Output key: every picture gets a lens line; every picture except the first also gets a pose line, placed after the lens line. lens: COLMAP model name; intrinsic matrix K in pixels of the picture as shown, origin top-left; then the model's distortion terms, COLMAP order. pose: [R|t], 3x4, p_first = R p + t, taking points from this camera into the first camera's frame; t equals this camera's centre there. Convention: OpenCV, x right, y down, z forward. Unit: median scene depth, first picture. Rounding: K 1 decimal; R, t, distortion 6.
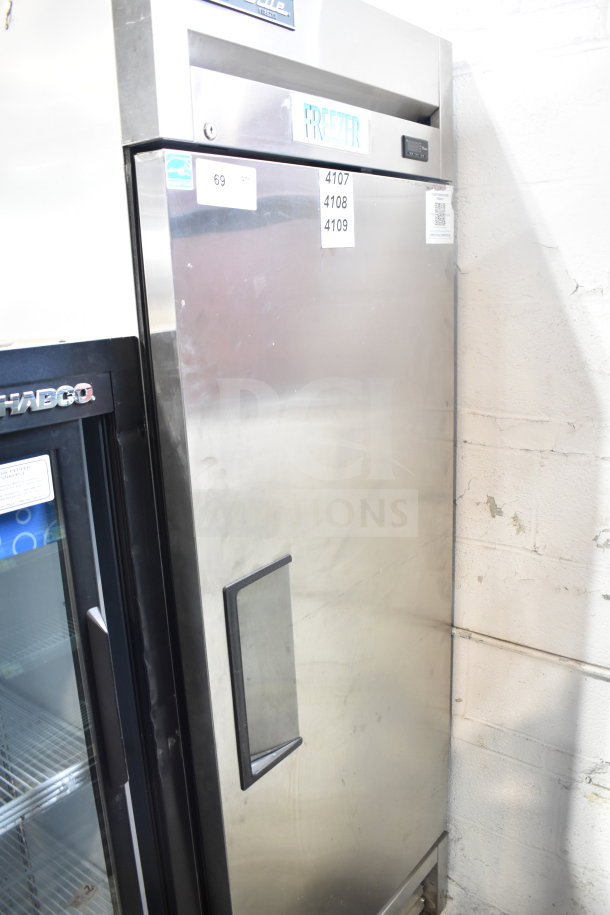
lens RADIAL K [[704.9, 0, 310.5], [0, 704.9, 458.9], [0, 0, 1]] dist [-0.099015, 0.014443]
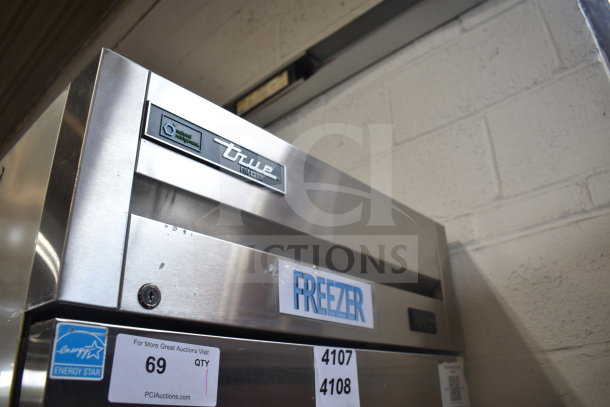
lens RADIAL K [[469.9, 0, 306.4], [0, 469.9, 205.3], [0, 0, 1]] dist [-0.099015, 0.014443]
pose [[0.998119, -0.017320, -0.058802, 0.036908], [-0.022876, 0.784717, -0.619431, -0.200953], [0.056872, 0.619612, 0.782845, 0.449032]]
